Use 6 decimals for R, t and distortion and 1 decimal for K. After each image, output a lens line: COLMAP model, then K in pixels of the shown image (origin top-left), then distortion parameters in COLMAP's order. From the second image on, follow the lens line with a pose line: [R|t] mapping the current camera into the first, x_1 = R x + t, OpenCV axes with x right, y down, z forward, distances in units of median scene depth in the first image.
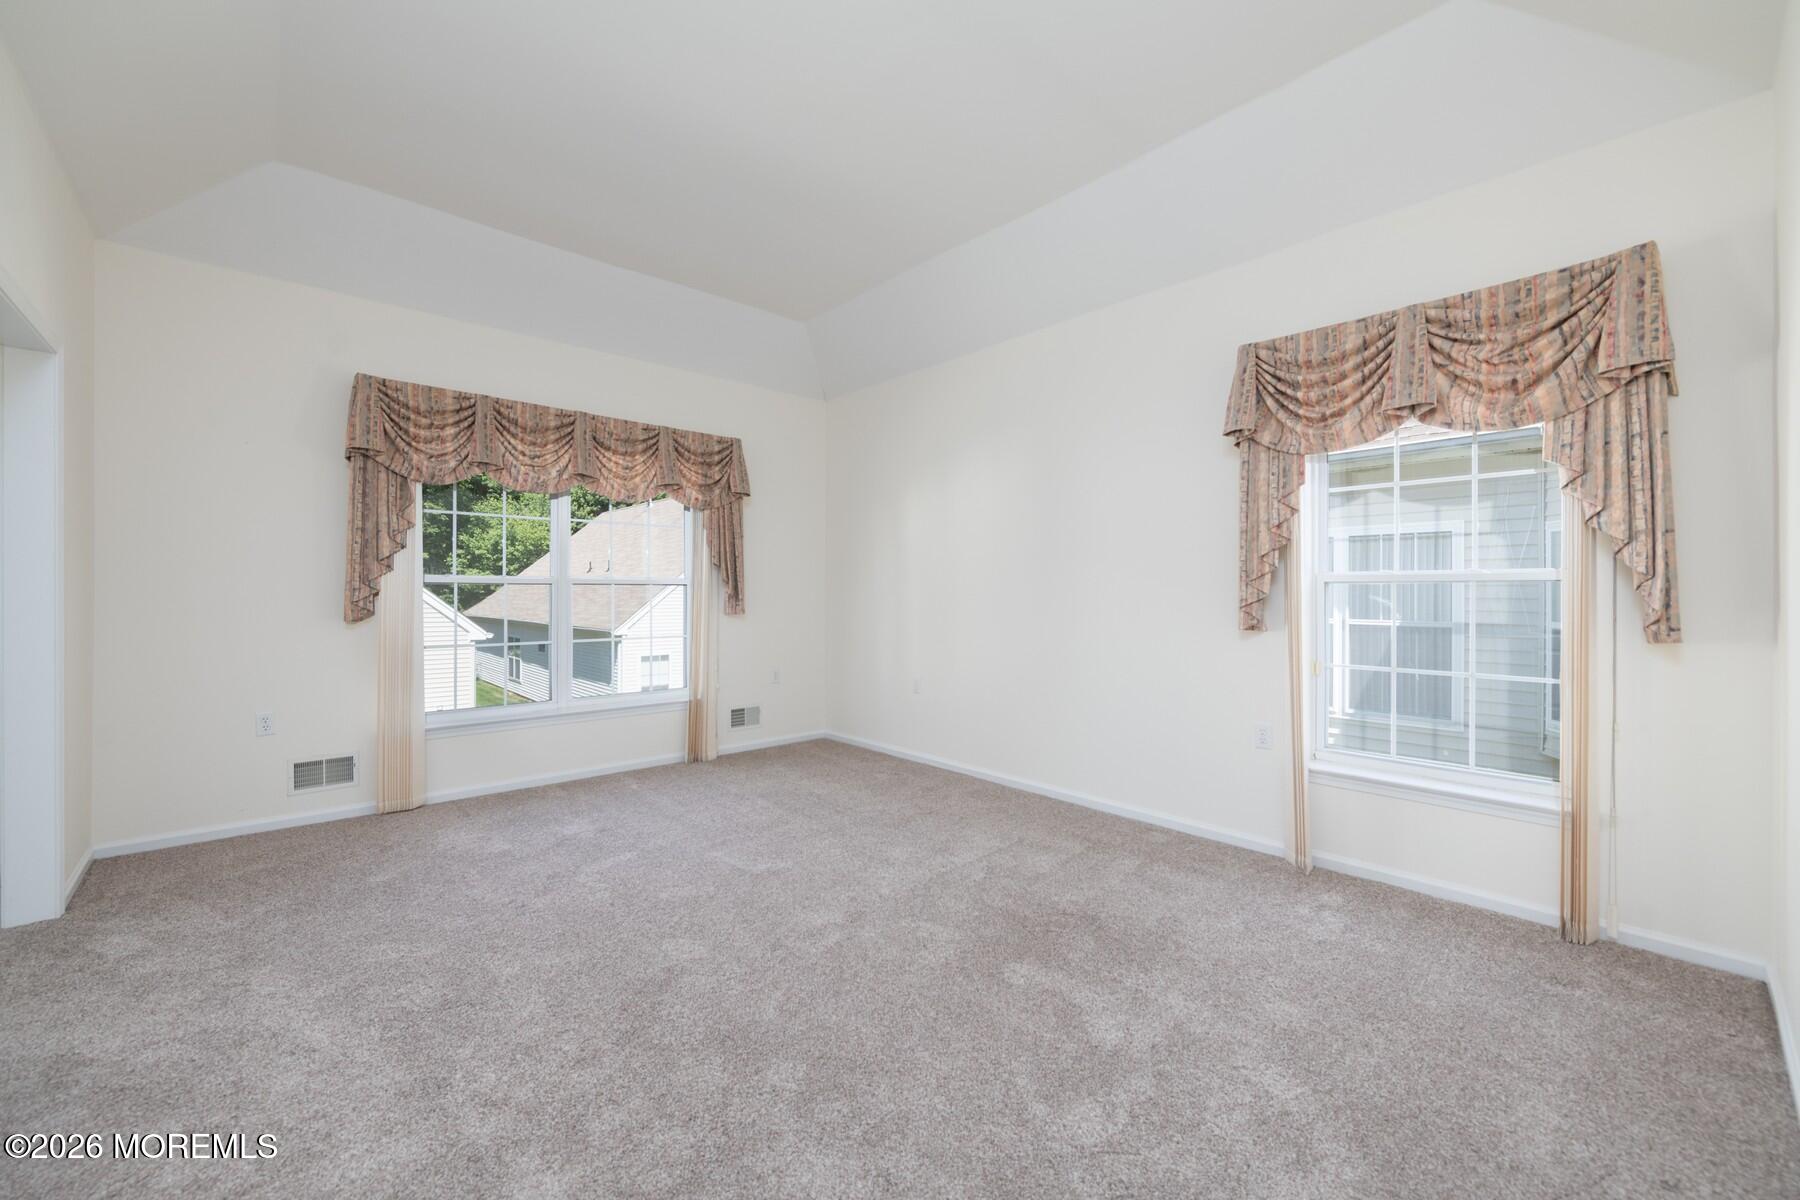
lens RADIAL K [[716.8, 0, 897.5], [0, 716.8, 593.1], [0, 0, 1]] dist [-0.002934, -0.001122]
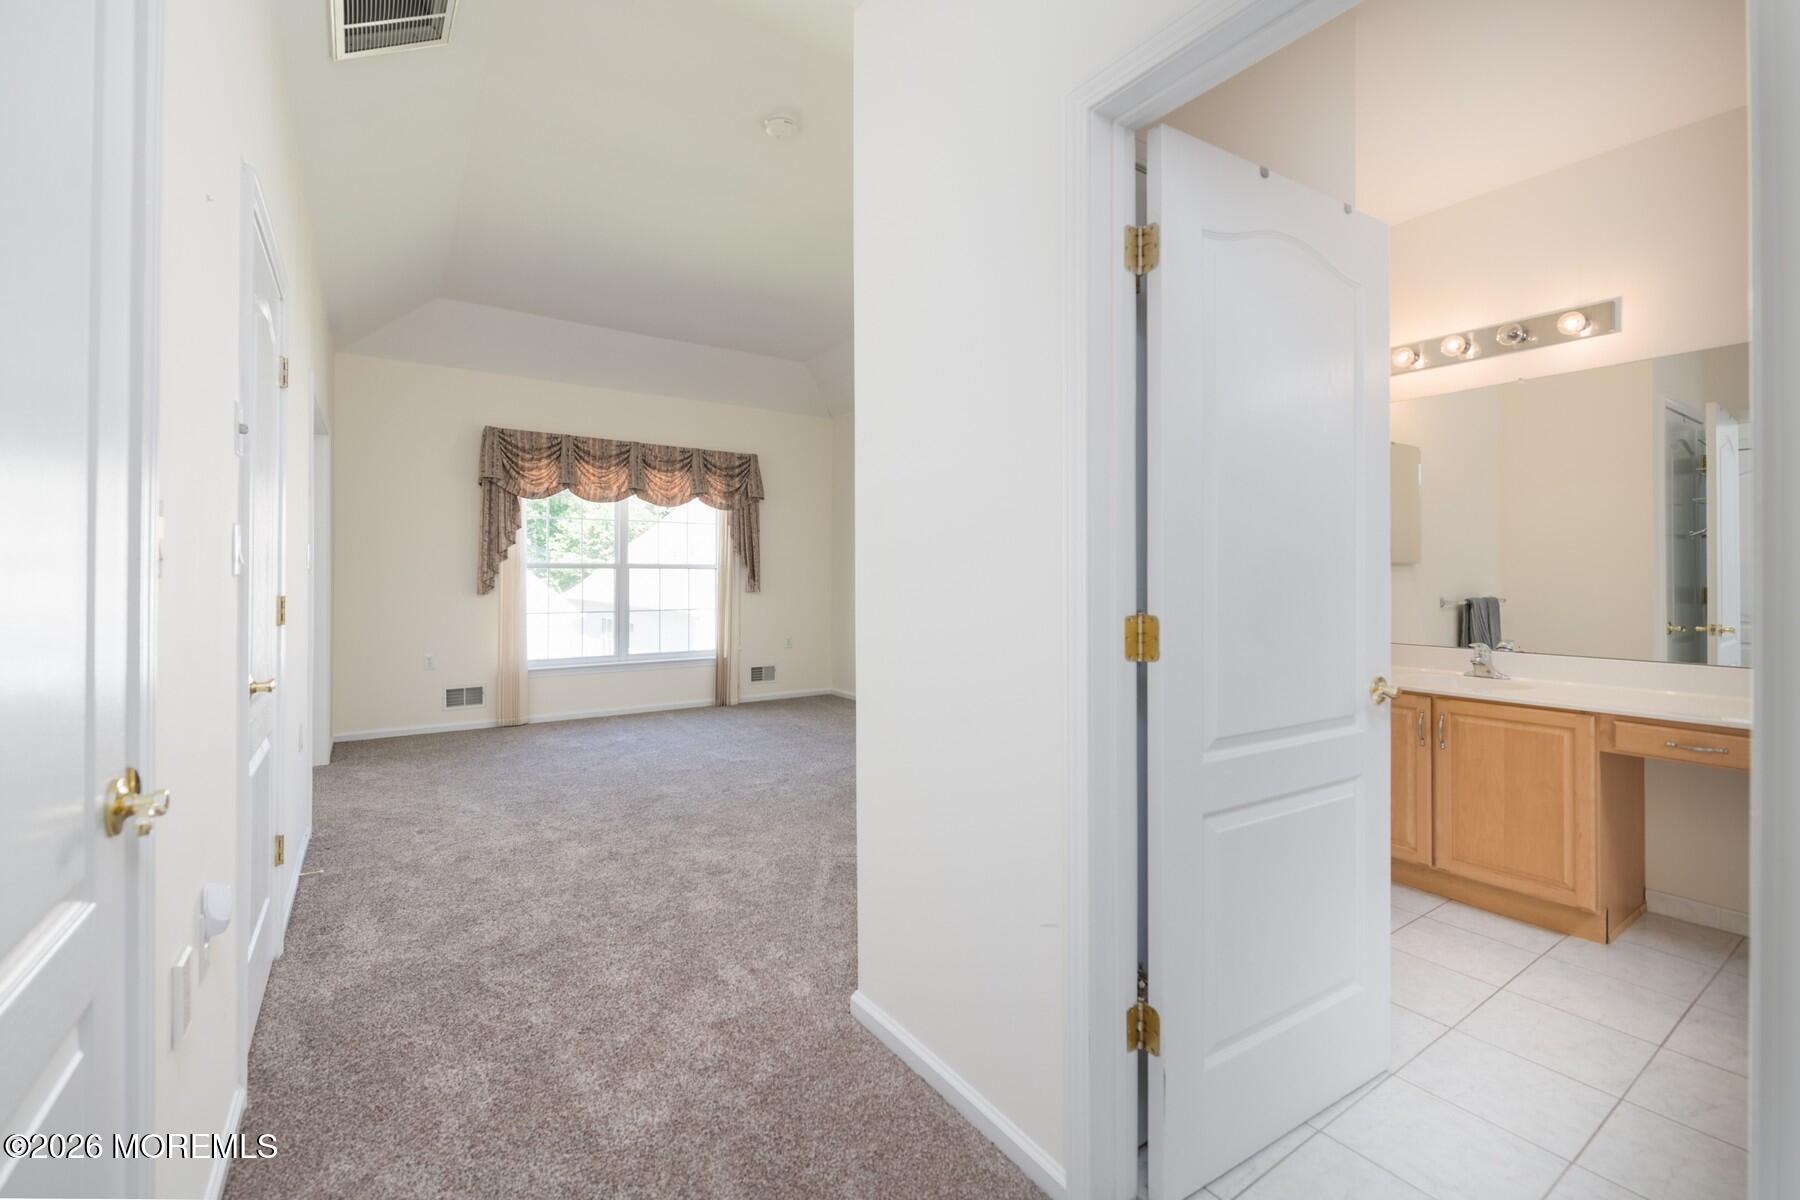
lens RADIAL K [[774.7, 0, 896.1], [0, 774.7, 573.6], [0, 0, 1]] dist [-0.002042, -0.000357]
pose [[0.990240, -0.000562, -0.139373, 0.265628], [-0.000052, 0.999990, -0.004402, 0.003463], [0.139374, 0.004367, 0.990230, -0.402633]]
